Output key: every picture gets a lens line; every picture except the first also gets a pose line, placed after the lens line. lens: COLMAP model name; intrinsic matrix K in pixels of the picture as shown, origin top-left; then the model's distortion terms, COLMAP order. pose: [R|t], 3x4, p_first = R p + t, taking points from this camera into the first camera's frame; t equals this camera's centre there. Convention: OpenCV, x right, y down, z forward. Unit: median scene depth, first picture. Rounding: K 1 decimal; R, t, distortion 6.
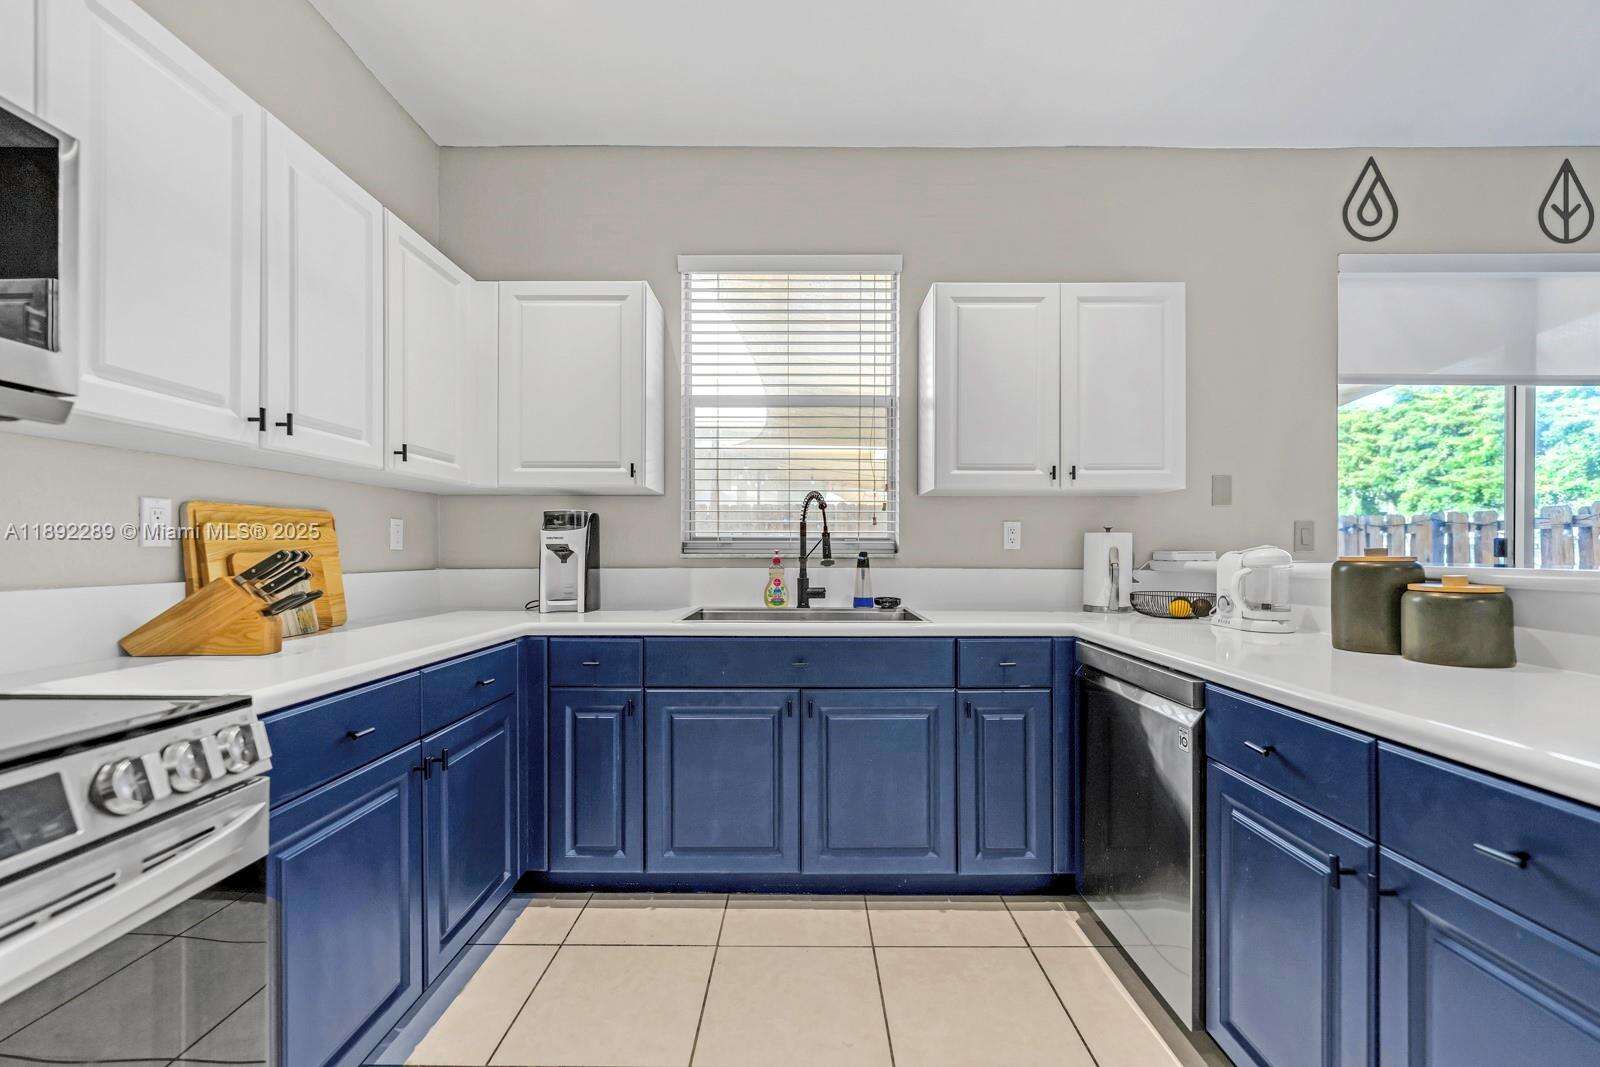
lens RADIAL K [[646.9, 0, 799.9], [0, 646.9, 550.4], [0, 0, 1]] dist [-0.002418, -0.000120]
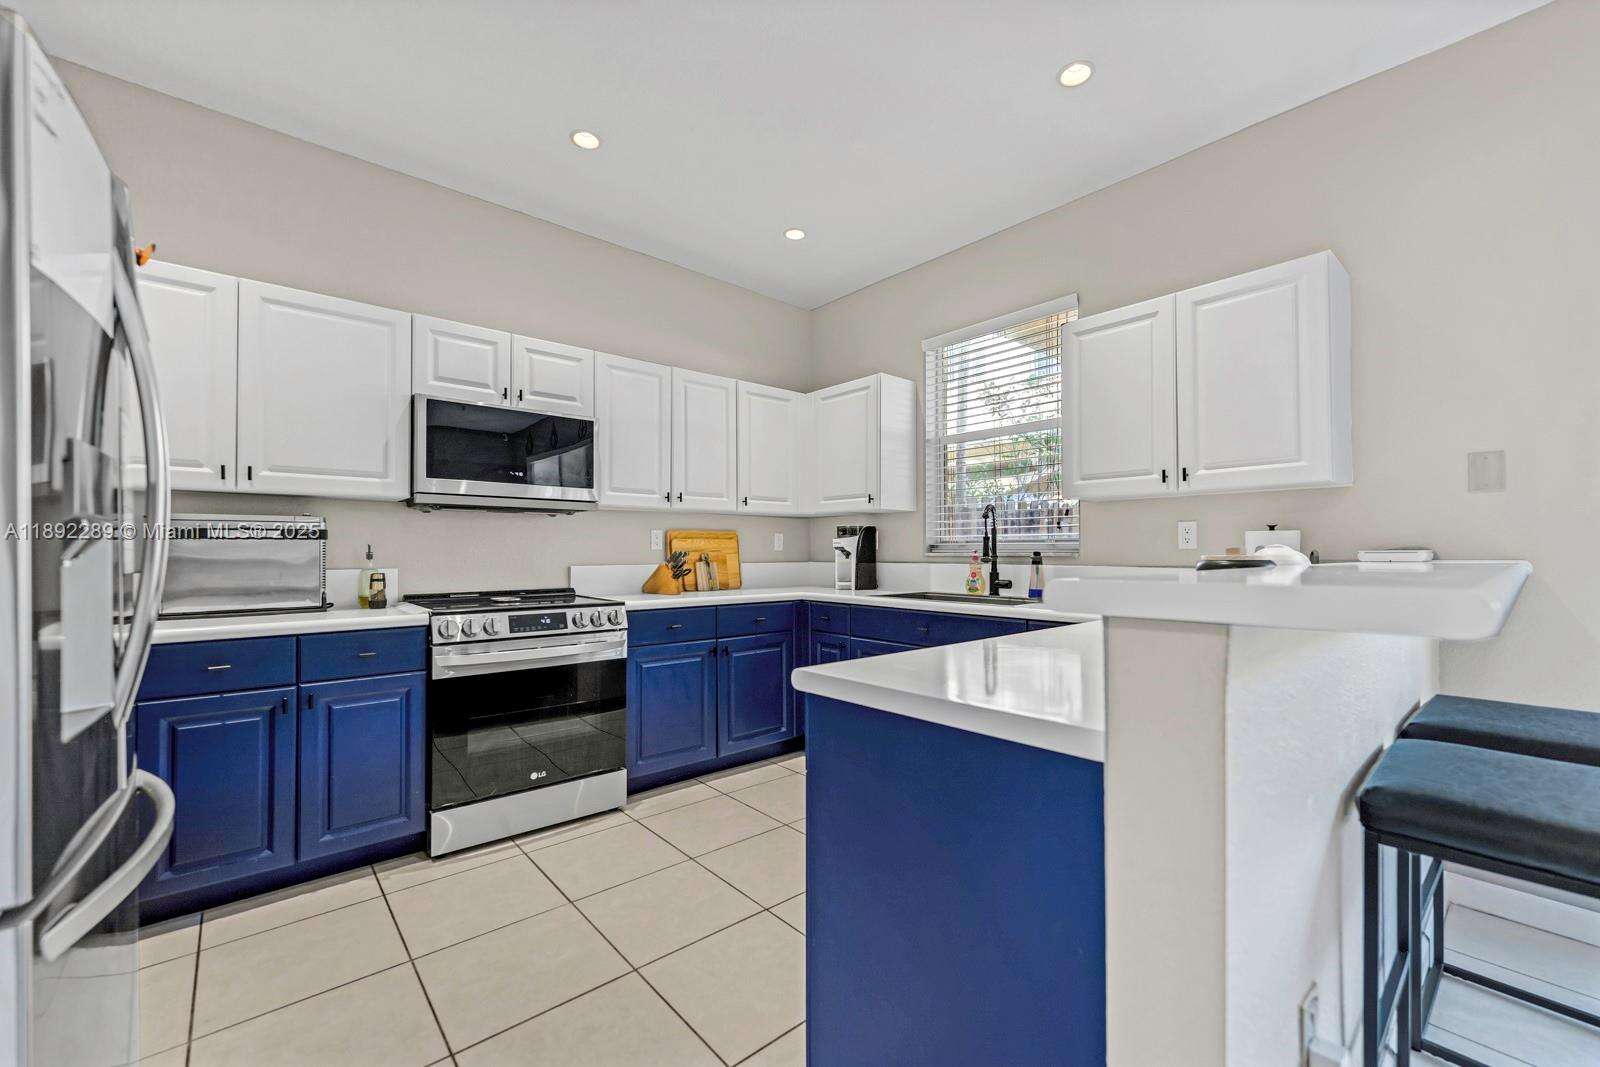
lens RADIAL K [[646.9, 0, 811.7], [0, 646.9, 546.4], [0, 0, 1]] dist [-0.002418, -0.000120]
pose [[0.660405, -0.005286, -0.750891, 0.727868], [0.003393, 0.999986, -0.004056, -0.003854], [0.750902, 0.000131, 0.660414, -0.110384]]
